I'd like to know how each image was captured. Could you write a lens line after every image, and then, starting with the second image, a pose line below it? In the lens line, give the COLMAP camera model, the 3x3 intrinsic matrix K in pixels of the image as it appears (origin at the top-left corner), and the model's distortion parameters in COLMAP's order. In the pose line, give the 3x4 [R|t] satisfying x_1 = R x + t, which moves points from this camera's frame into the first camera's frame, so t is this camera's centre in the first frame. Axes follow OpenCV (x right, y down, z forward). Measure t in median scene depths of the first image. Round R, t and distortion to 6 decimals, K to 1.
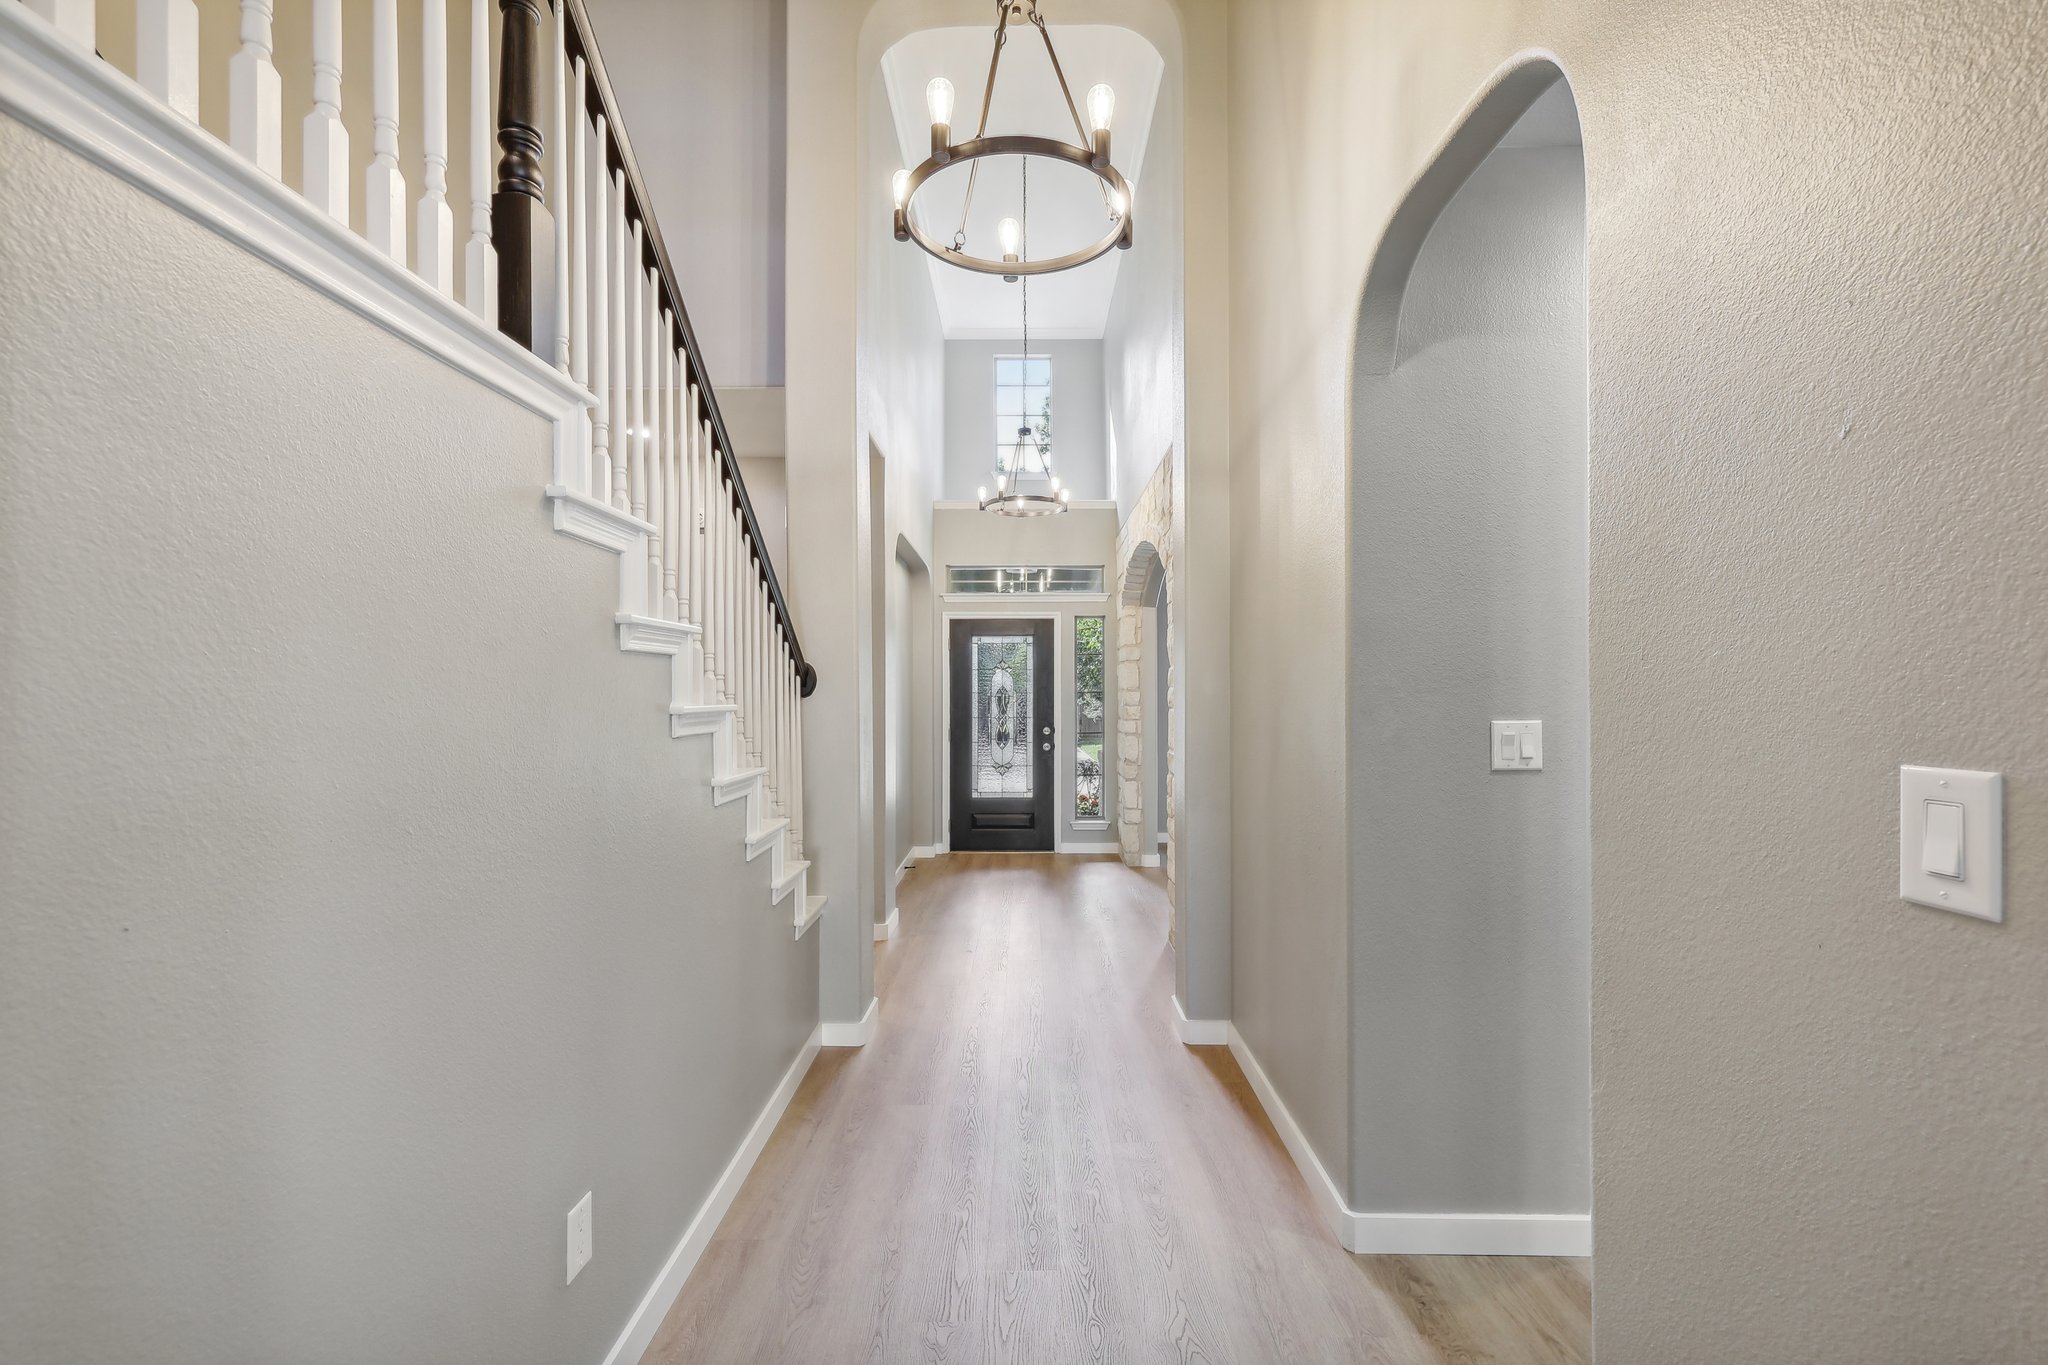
lens RADIAL K [[876.1, 0, 1023.3], [0, 876.1, 688.4], [0, 0, 1]] dist [0.007206, 0.001142]
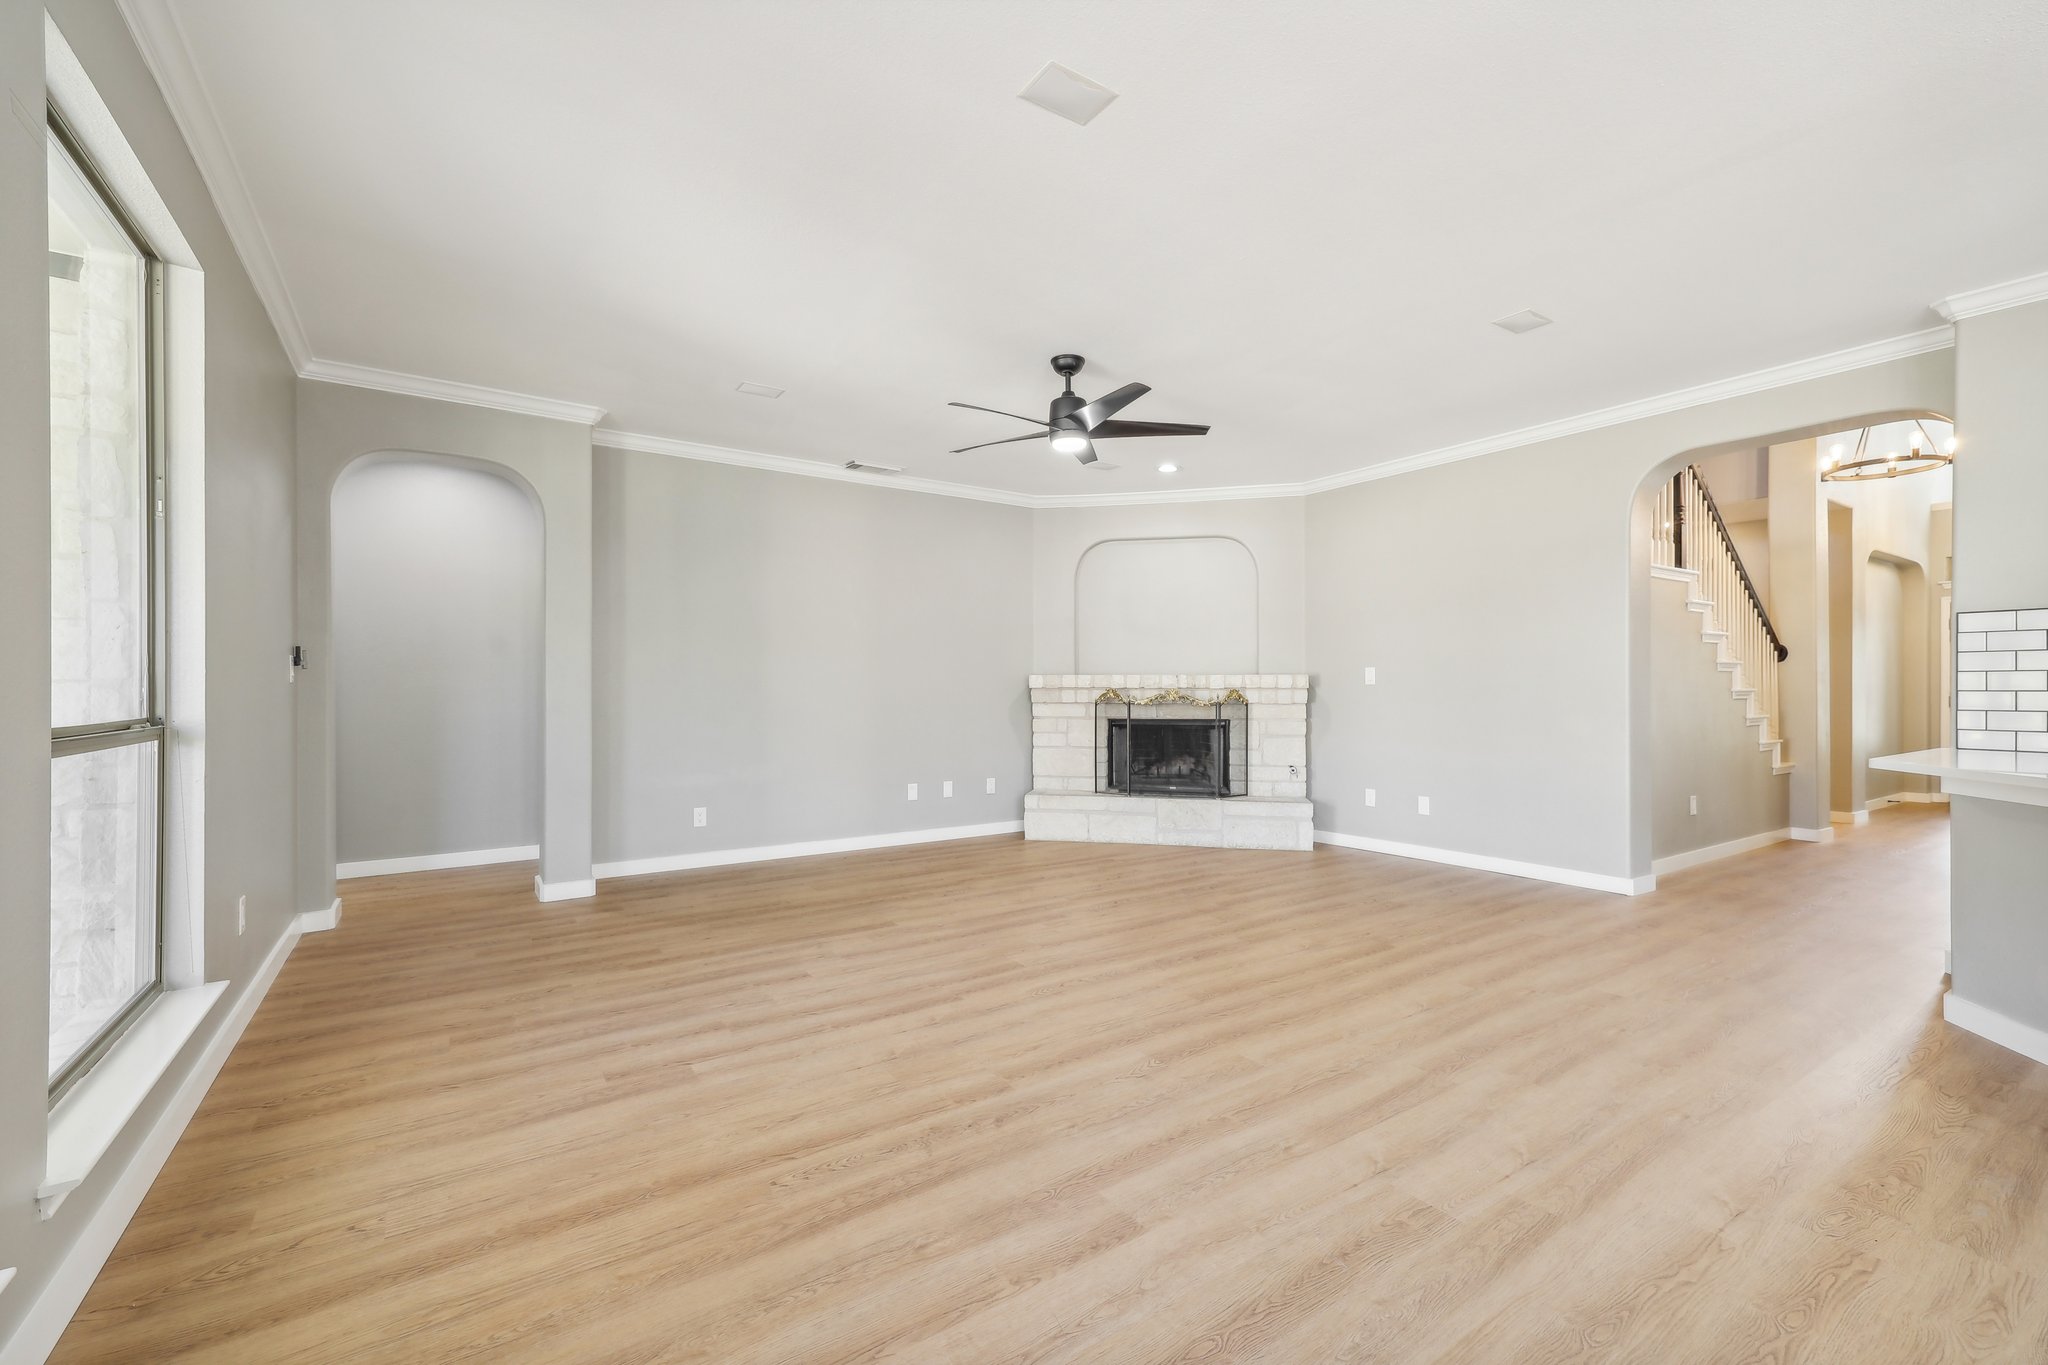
lens RADIAL K [[876.1, 0, 1019.6], [0, 876.1, 683.8], [0, 0, 1]] dist [0.007206, 0.001142]
pose [[0.560033, -0.000219, -0.828470, 0.479110], [0.004282, 0.999987, 0.002630, 0.052363], [0.828459, -0.005020, 0.560027, -1.686325]]
